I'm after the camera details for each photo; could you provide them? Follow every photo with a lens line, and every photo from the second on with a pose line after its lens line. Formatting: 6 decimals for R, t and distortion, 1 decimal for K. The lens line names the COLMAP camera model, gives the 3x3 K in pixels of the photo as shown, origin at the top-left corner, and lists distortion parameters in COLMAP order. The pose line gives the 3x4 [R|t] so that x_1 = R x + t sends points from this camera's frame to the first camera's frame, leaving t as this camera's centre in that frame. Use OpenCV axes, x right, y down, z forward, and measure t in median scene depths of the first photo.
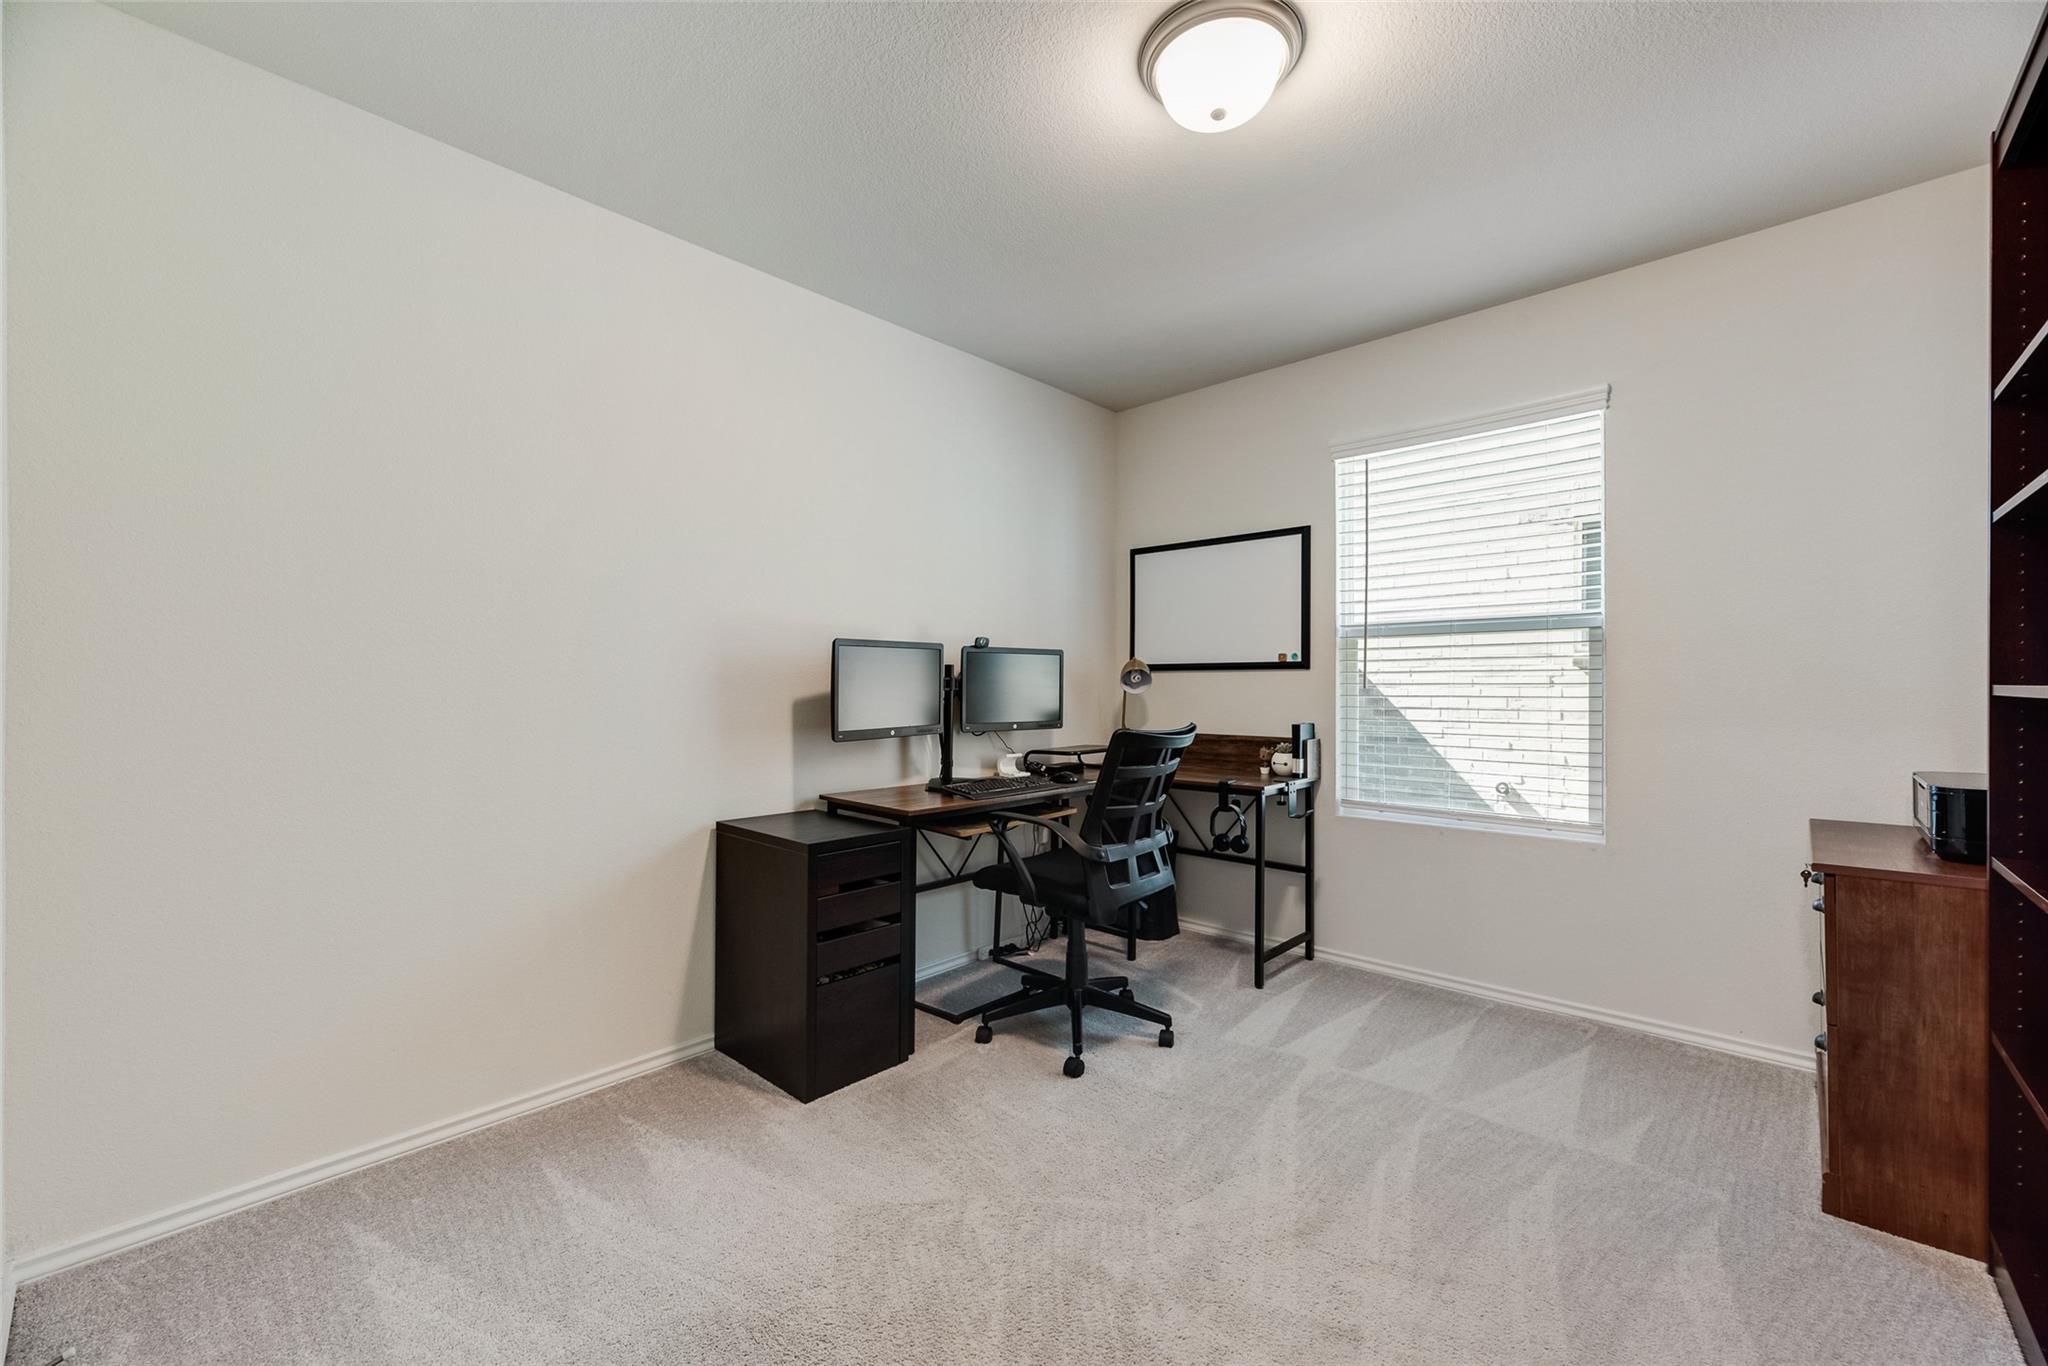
lens RADIAL K [[830.0, 0, 1028.3], [0, 830.0, 682.0], [0, 0, 1]] dist [0.002023, -0.000005]
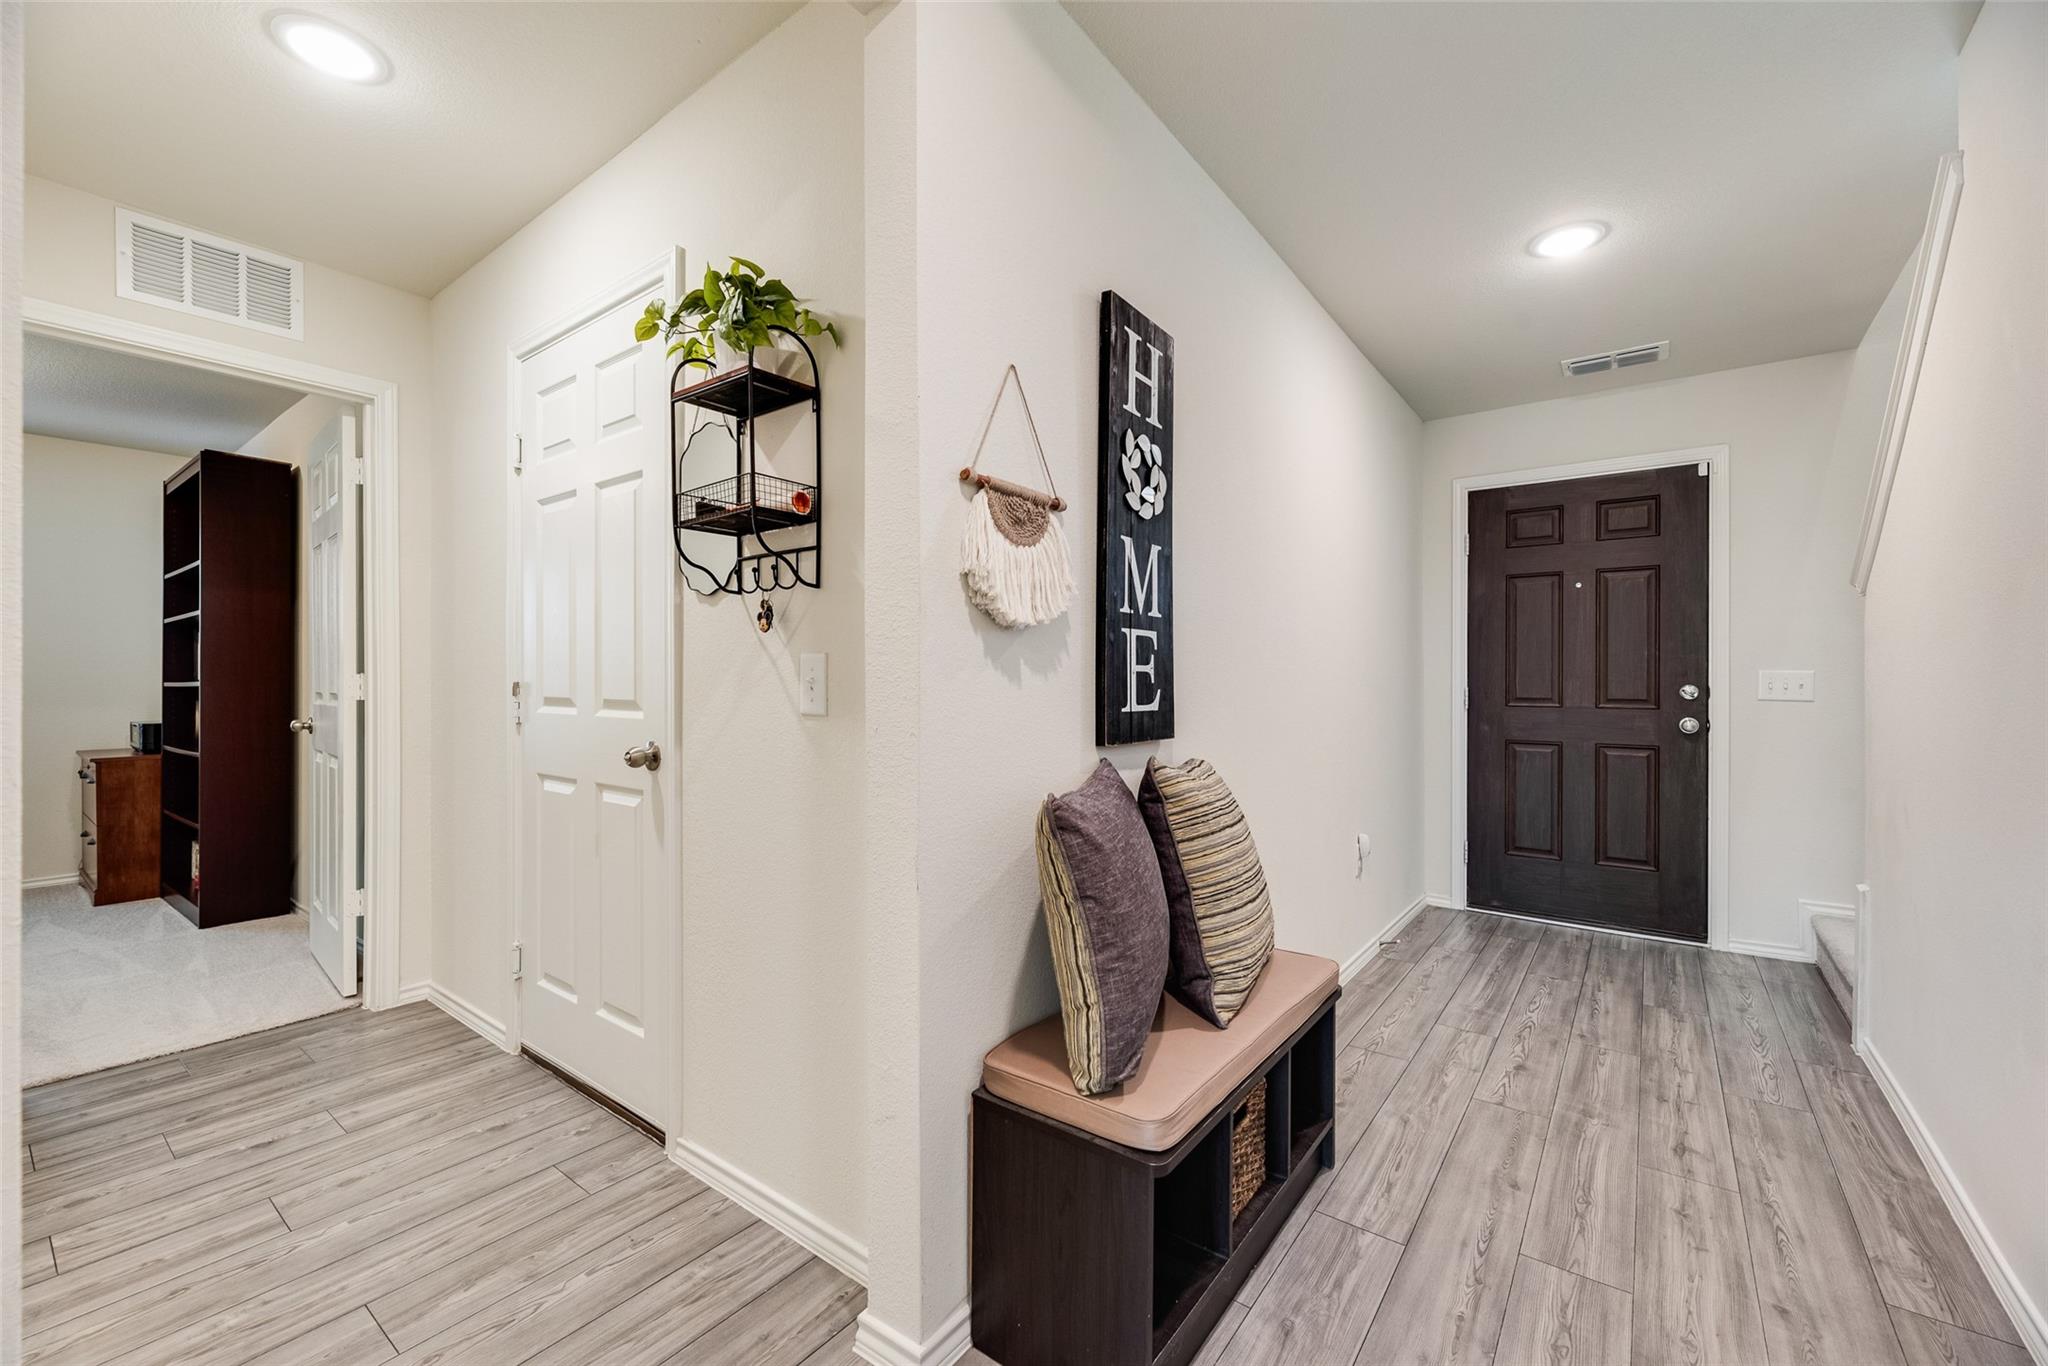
lens RADIAL K [[830.0, 0, 1028.2], [0, 830.0, 683.8], [0, 0, 1]] dist [0.002023, -0.000005]
pose [[-0.091343, 0.003156, 0.995815, -1.697413], [-0.000751, 0.999994, -0.003238, 0.013346], [-0.995819, -0.001043, -0.091340, -1.470692]]
